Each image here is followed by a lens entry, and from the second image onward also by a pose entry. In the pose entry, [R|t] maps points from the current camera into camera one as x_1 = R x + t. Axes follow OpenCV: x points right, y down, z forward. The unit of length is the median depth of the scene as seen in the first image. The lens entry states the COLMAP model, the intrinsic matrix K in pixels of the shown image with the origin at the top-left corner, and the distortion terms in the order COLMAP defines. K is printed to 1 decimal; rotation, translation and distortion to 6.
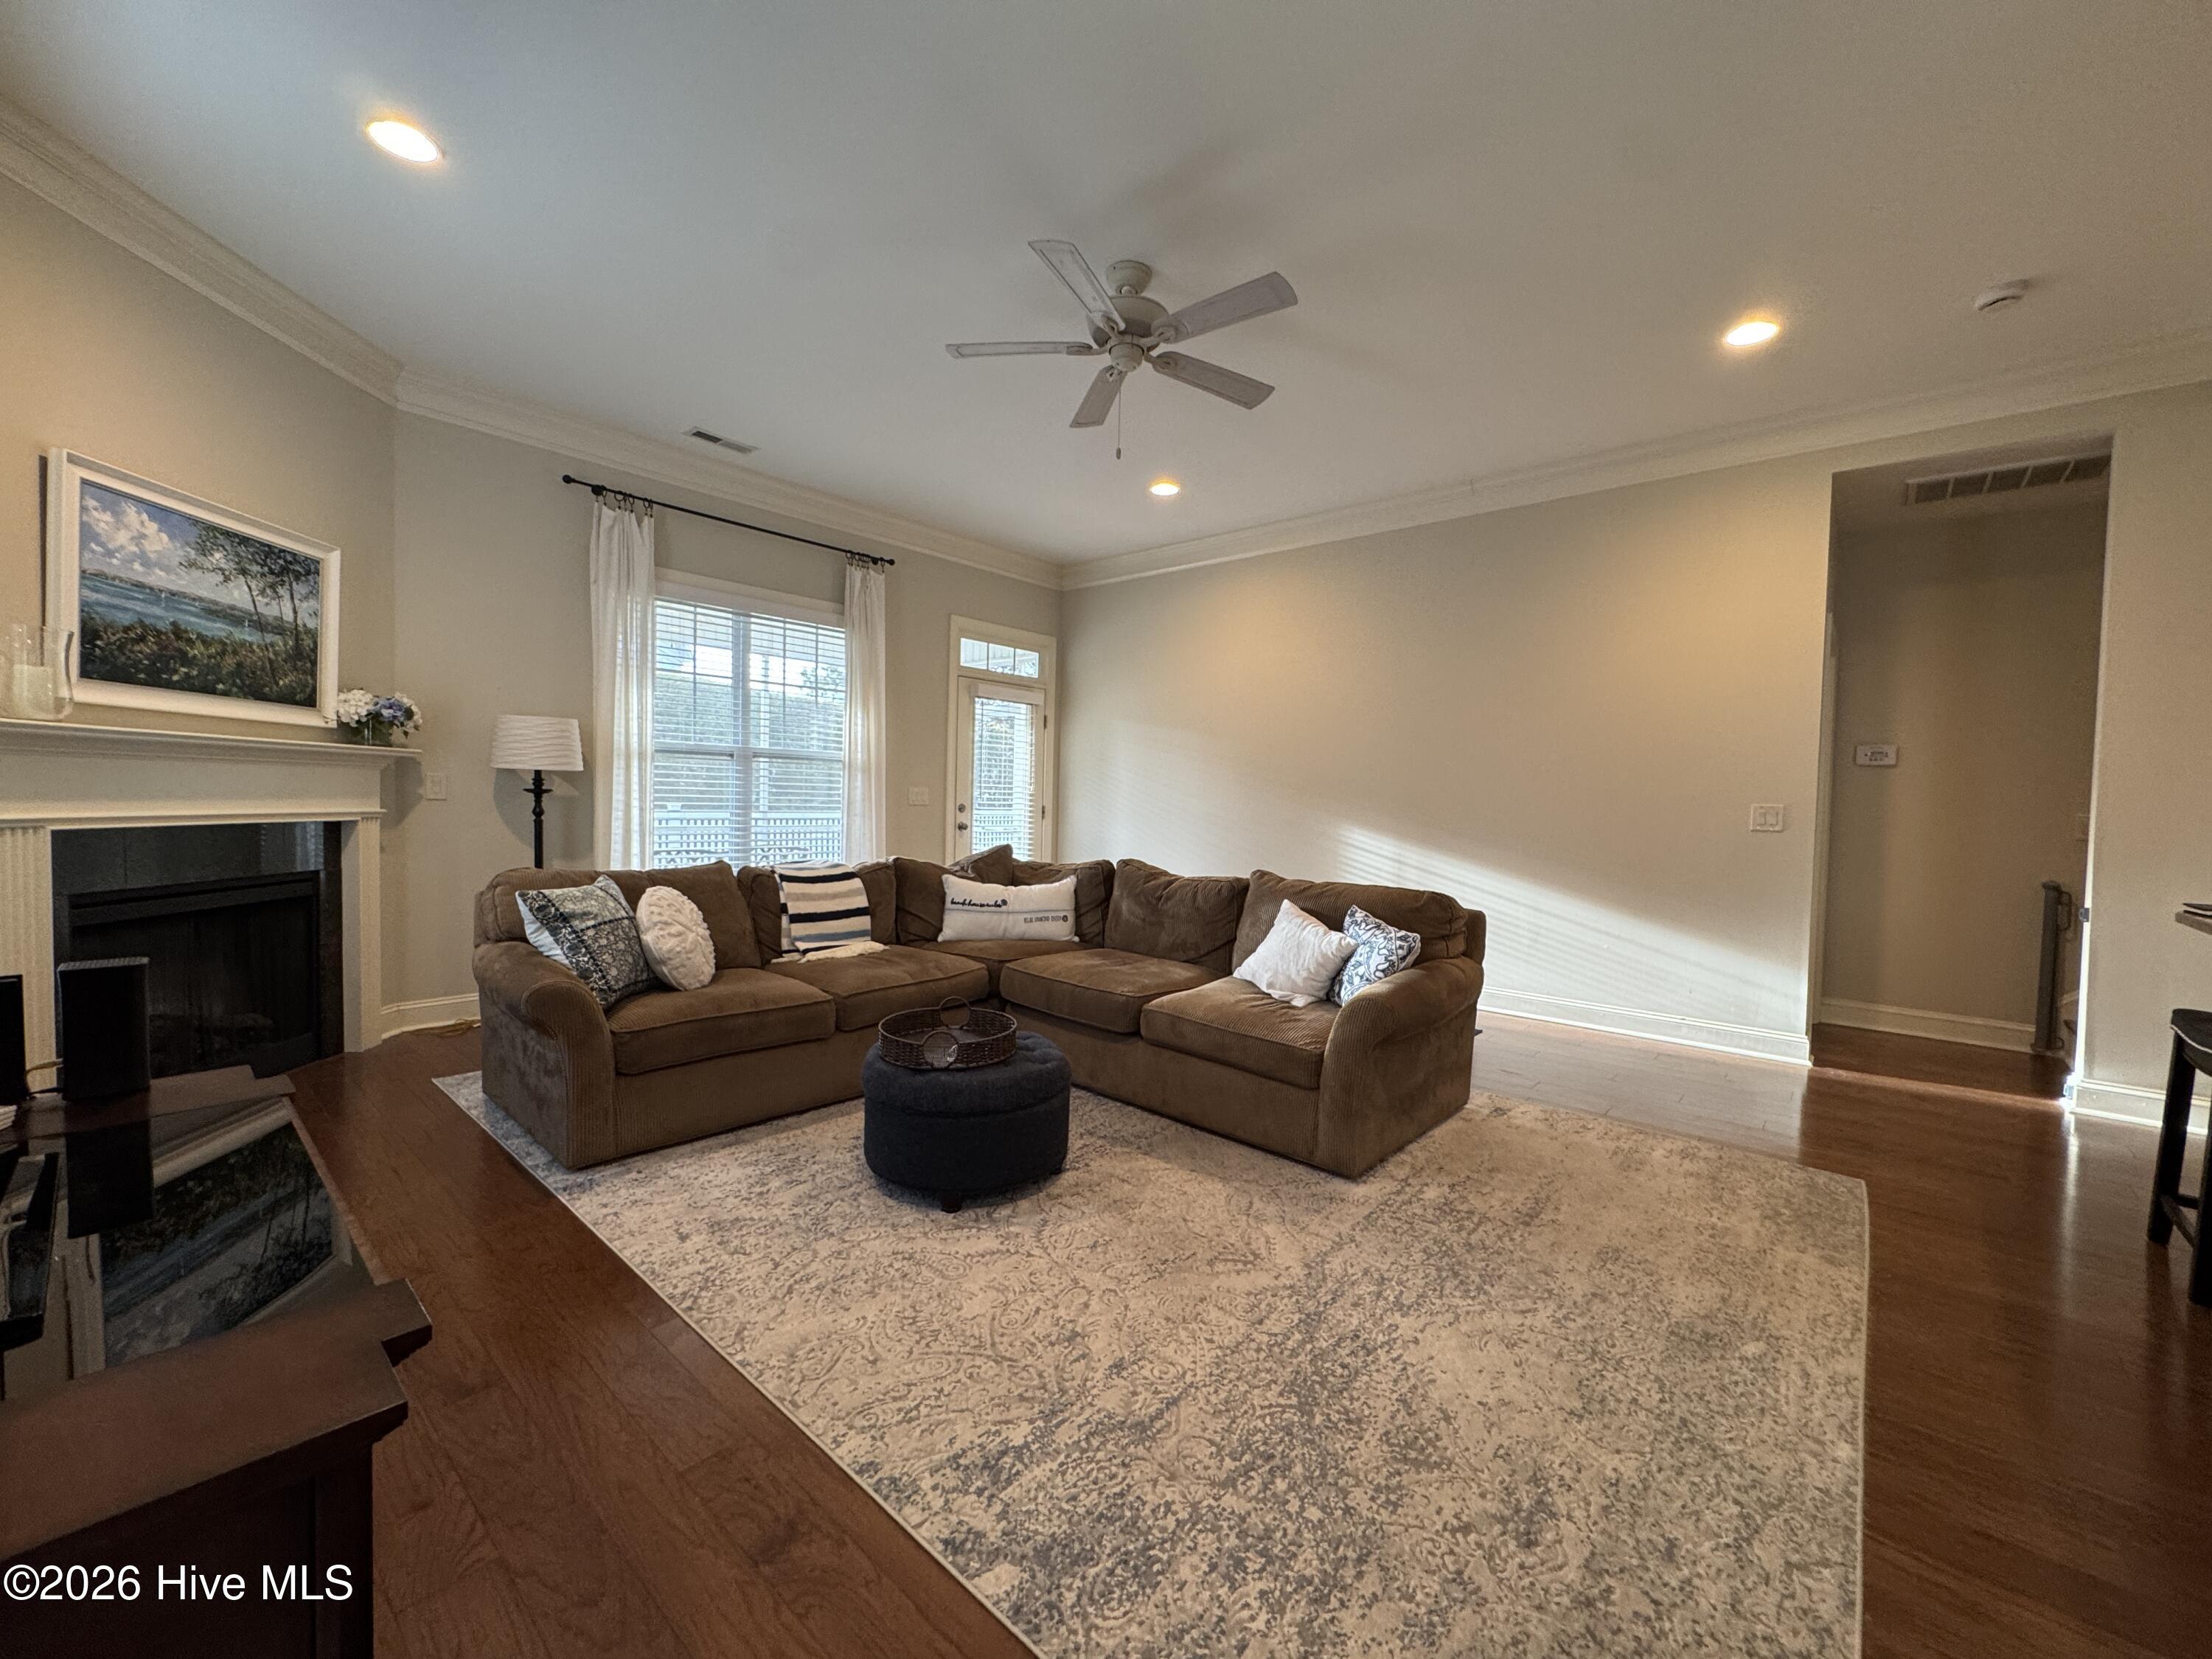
lens RADIAL K [[880.3, 0, 1104.2], [0, 880.3, 828.5], [0, 0, 1]] dist [-0.002216, -0.000013]
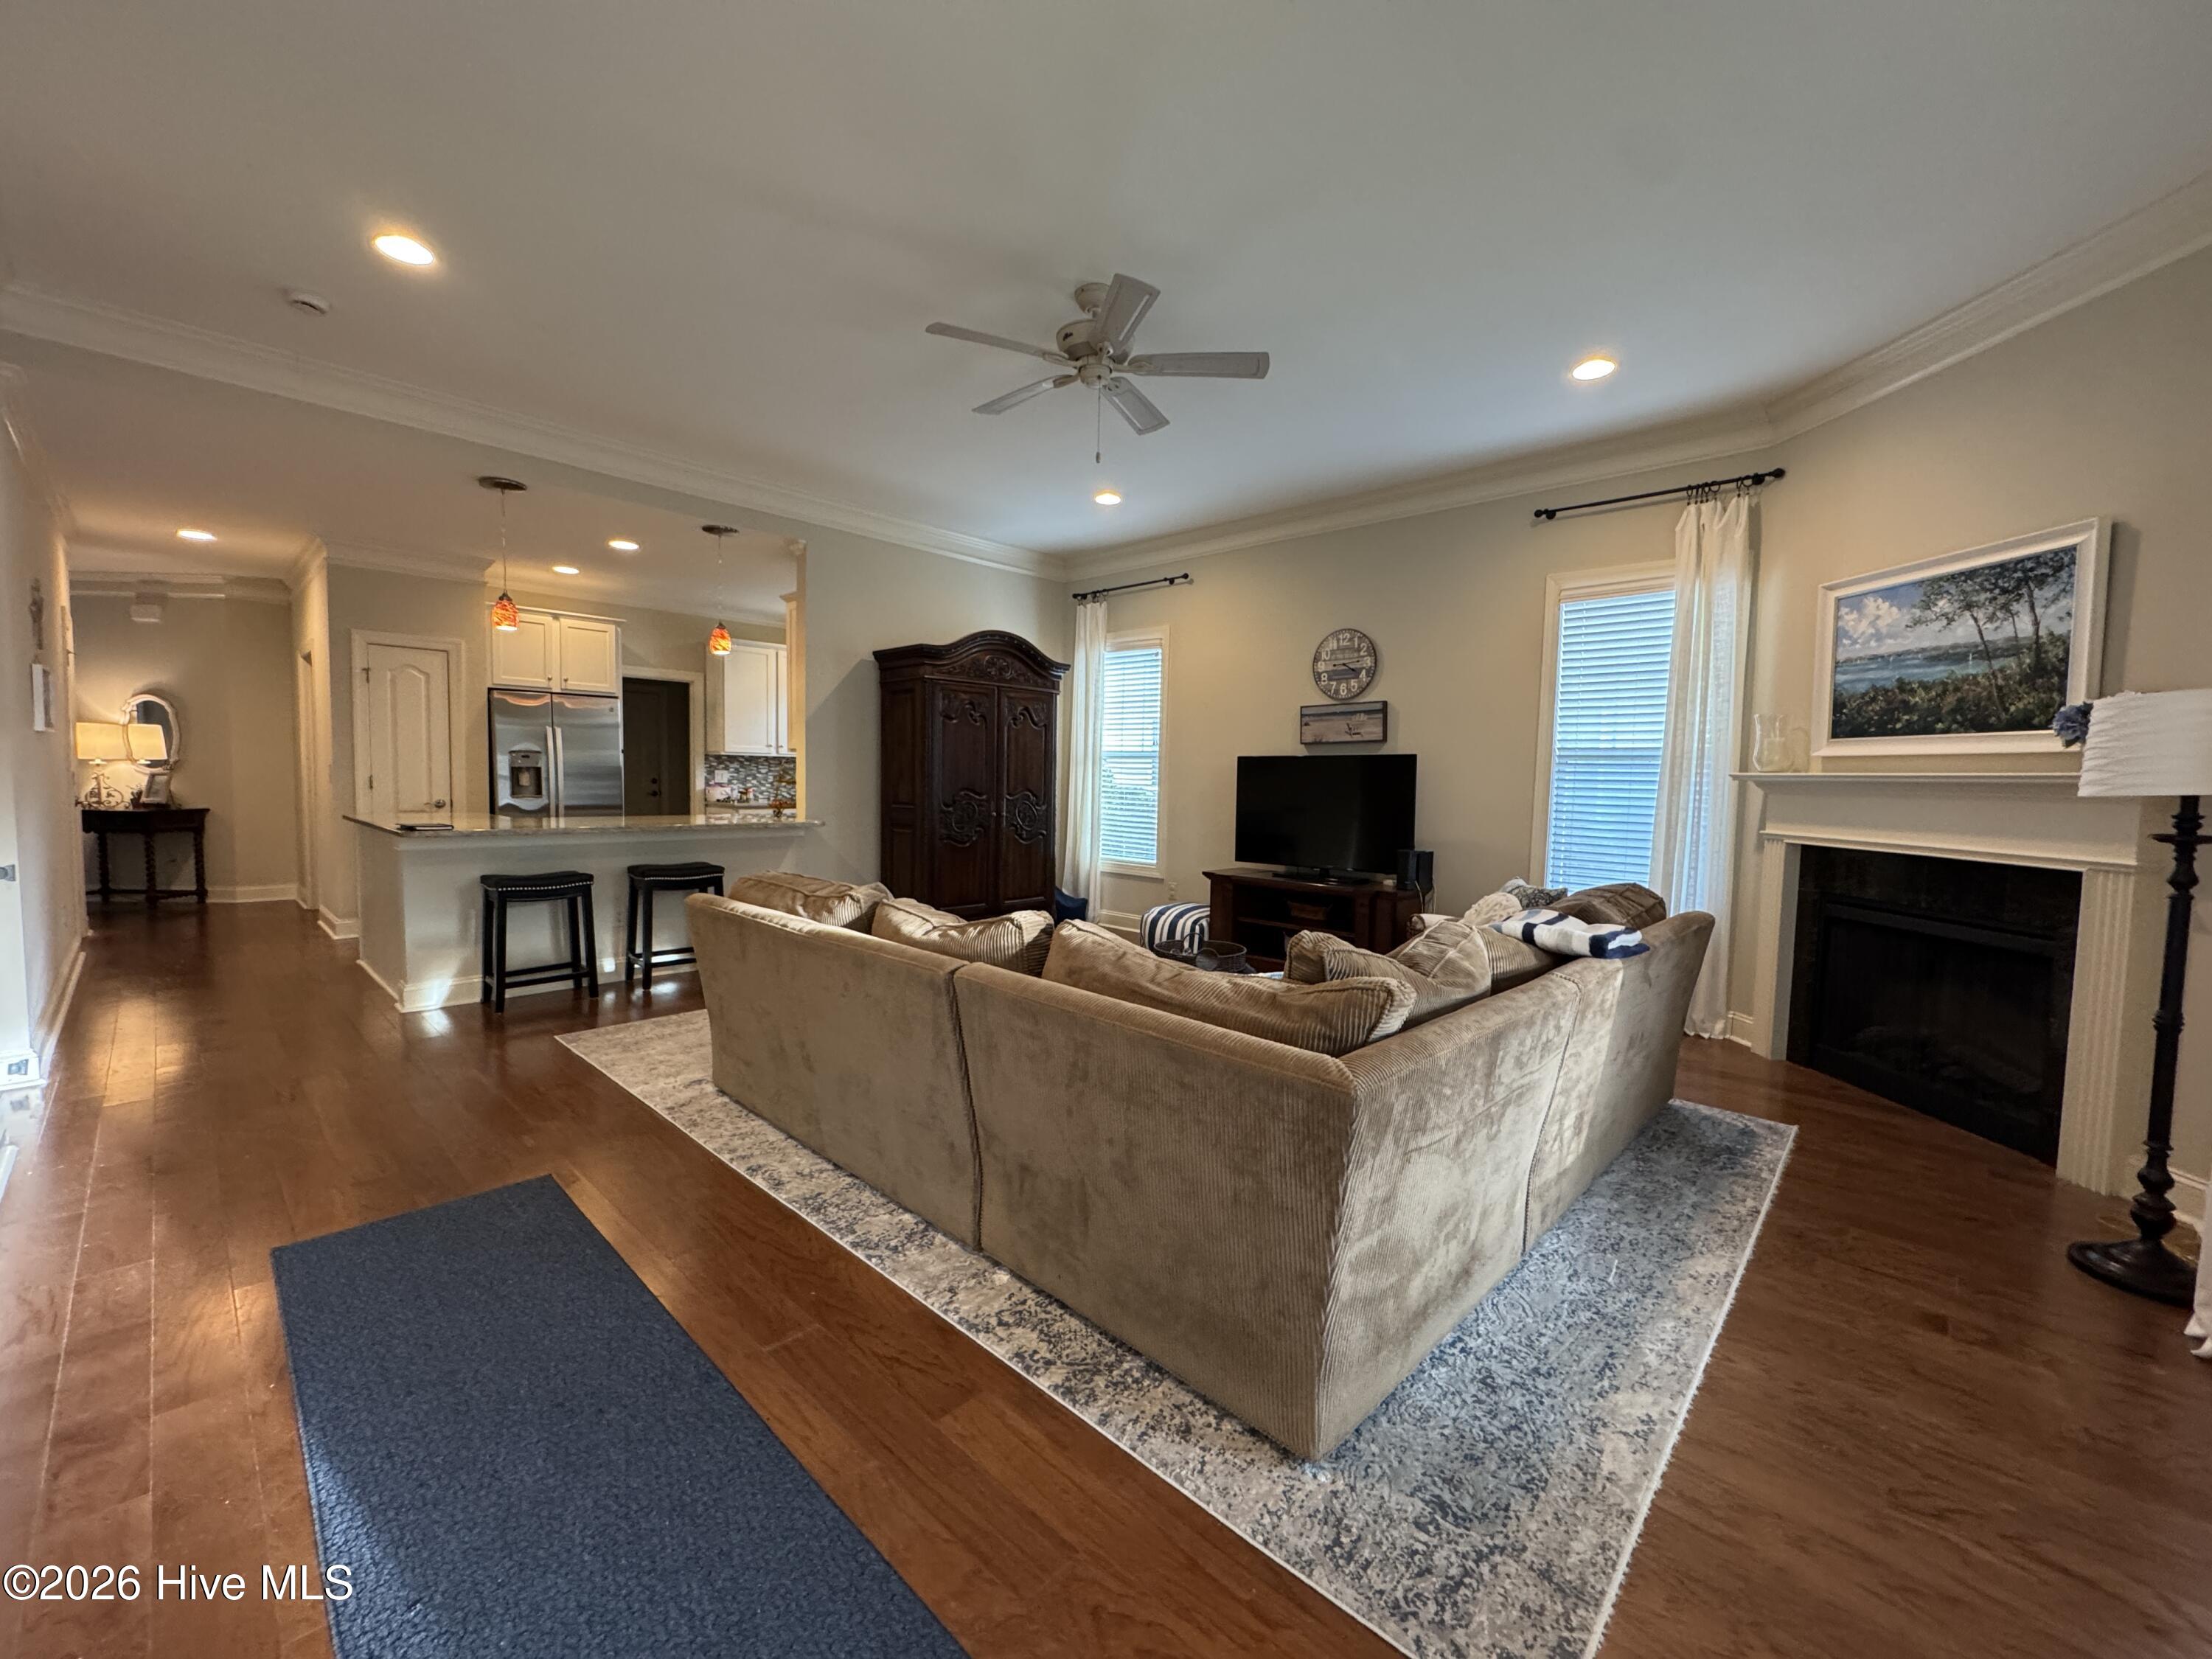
lens RADIAL K [[880.3, 0, 1112.8], [0, 880.3, 828.2], [0, 0, 1]] dist [-0.002216, -0.000013]
pose [[-0.998361, -0.052553, 0.022664, -0.046198], [-0.050145, 0.994098, 0.096201, -0.090248], [-0.027586, 0.094907, -0.995104, 2.068498]]
